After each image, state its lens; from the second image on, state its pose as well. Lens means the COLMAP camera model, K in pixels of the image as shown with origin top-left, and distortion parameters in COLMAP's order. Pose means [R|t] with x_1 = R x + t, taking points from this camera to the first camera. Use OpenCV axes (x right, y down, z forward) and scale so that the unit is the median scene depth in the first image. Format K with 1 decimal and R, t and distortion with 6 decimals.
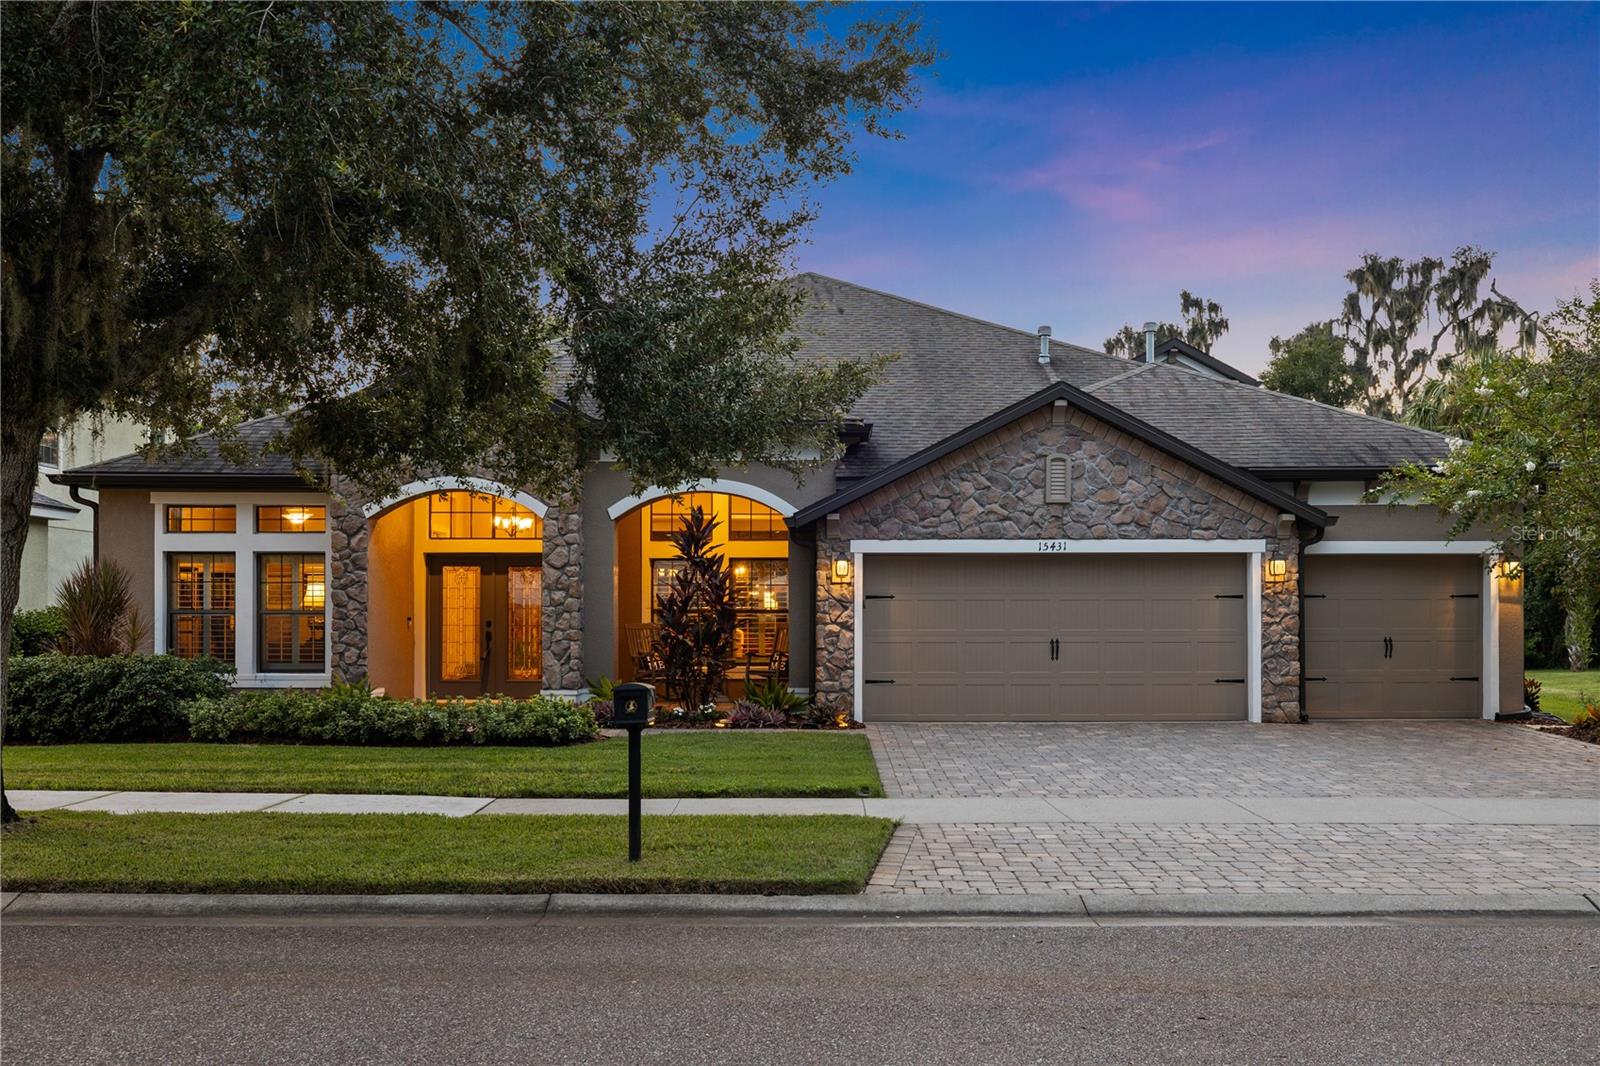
lens RADIAL K [[1588.3, 0, 800.1], [0, 1588.3, 540.9], [0, 0, 1]] dist [-0.008021, 0.000000]
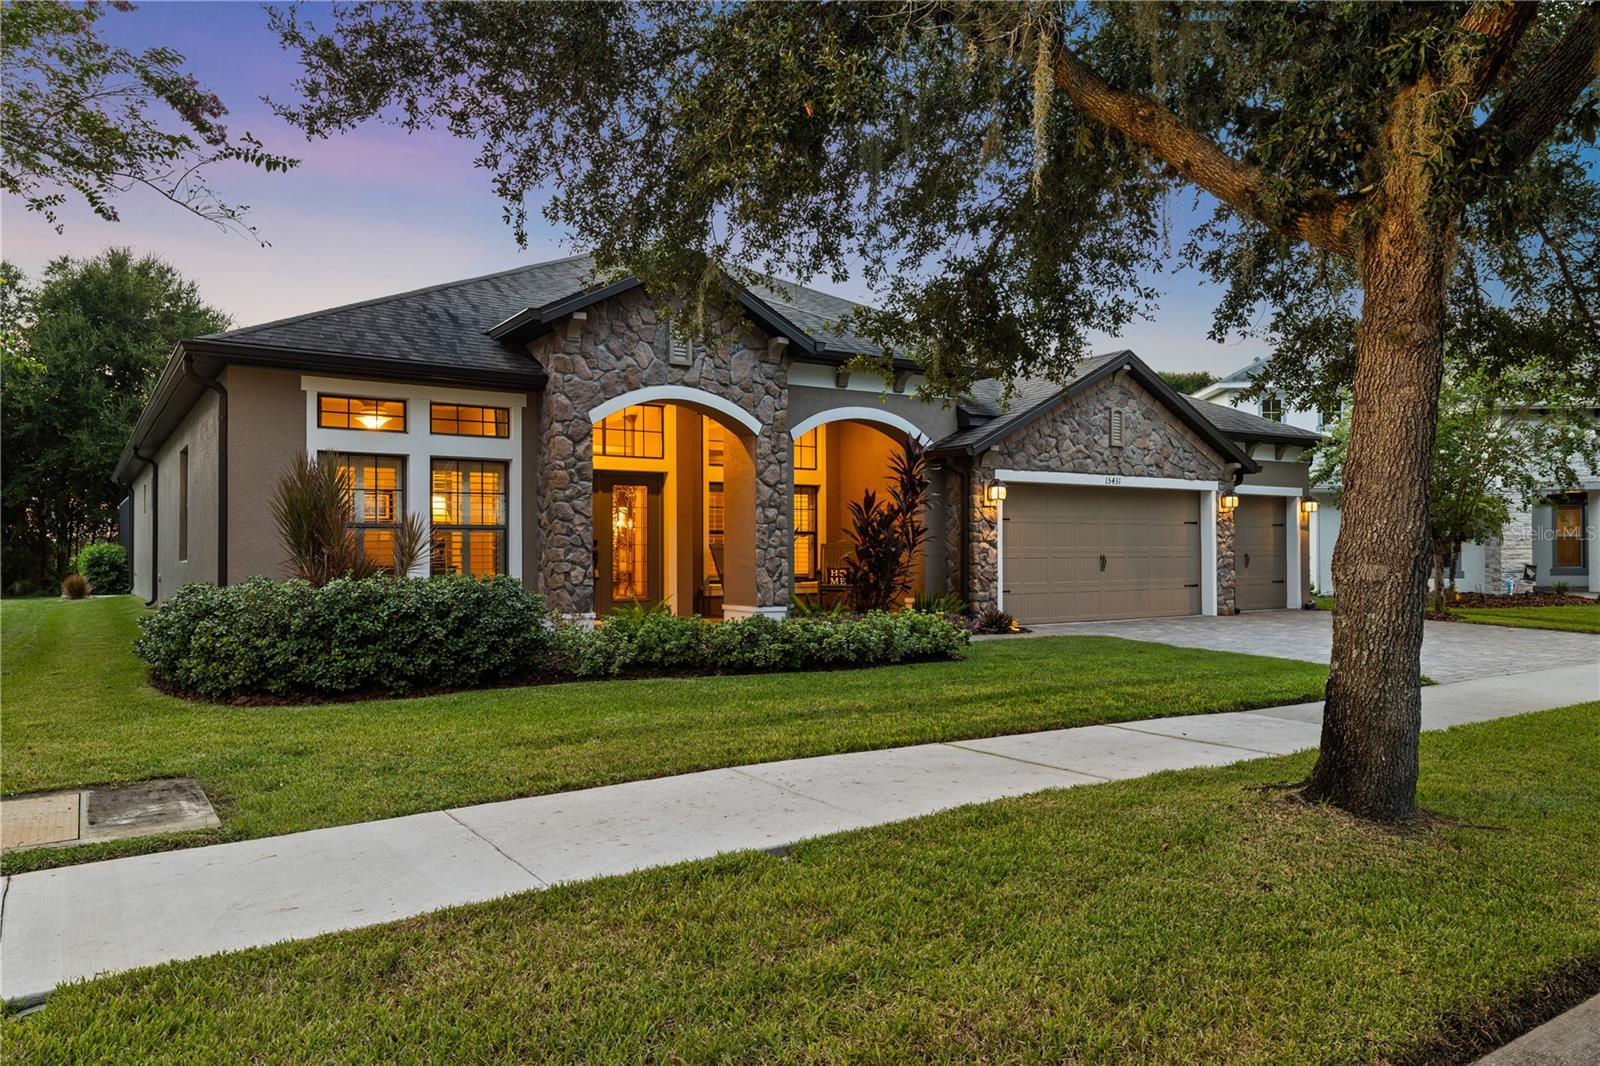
lens RADIAL K [[1109.4, 0, 799.7], [0, 1109.4, 526.9], [0, 0, 1]] dist [0.000776, 0.000444]
pose [[0.829488, 0.011408, 0.558408, -0.535386], [-0.024987, 0.999548, 0.016697, 0.031310], [-0.557966, -0.027803, 0.829398, 0.409373]]
